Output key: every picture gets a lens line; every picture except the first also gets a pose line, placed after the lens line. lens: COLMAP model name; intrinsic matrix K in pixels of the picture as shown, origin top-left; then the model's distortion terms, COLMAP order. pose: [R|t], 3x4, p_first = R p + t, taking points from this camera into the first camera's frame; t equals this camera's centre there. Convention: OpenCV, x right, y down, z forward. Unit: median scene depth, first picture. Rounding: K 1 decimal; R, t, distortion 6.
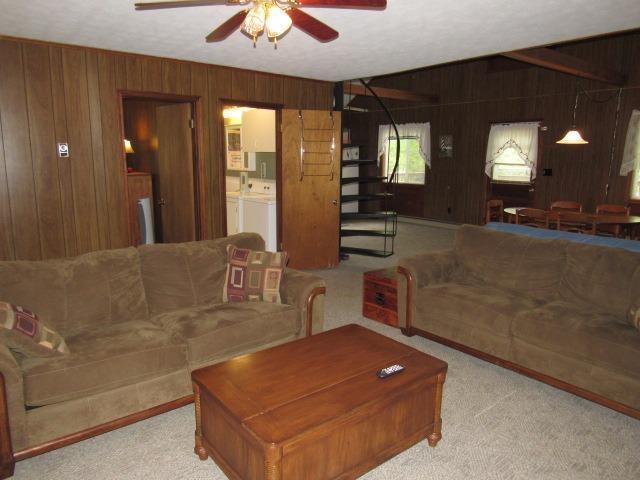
lens RADIAL K [[454.0, 0, 317.3], [0, 454.0, 239.5], [0, 0, 1]] dist [-0.030864, 0.003053]
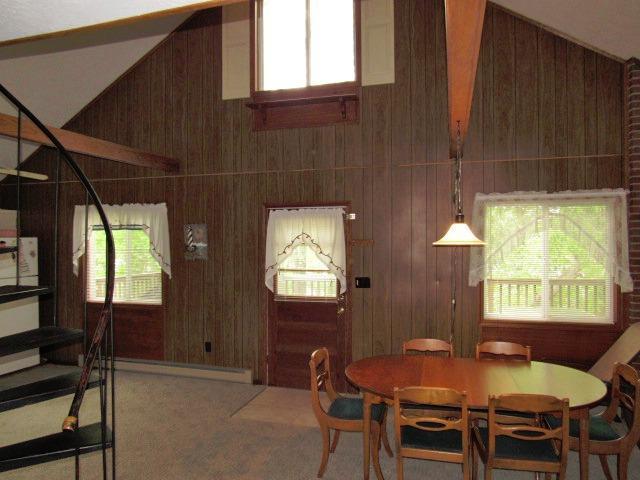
lens RADIAL K [[454.0, 0, 317.3], [0, 454.0, 239.5], [0, 0, 1]] dist [-0.030864, 0.003053]
pose [[0.820370, -0.011737, 0.571713, 0.075538], [0.113194, 0.983339, -0.142238, -0.112582], [-0.560518, 0.181402, 0.808030, 0.447918]]
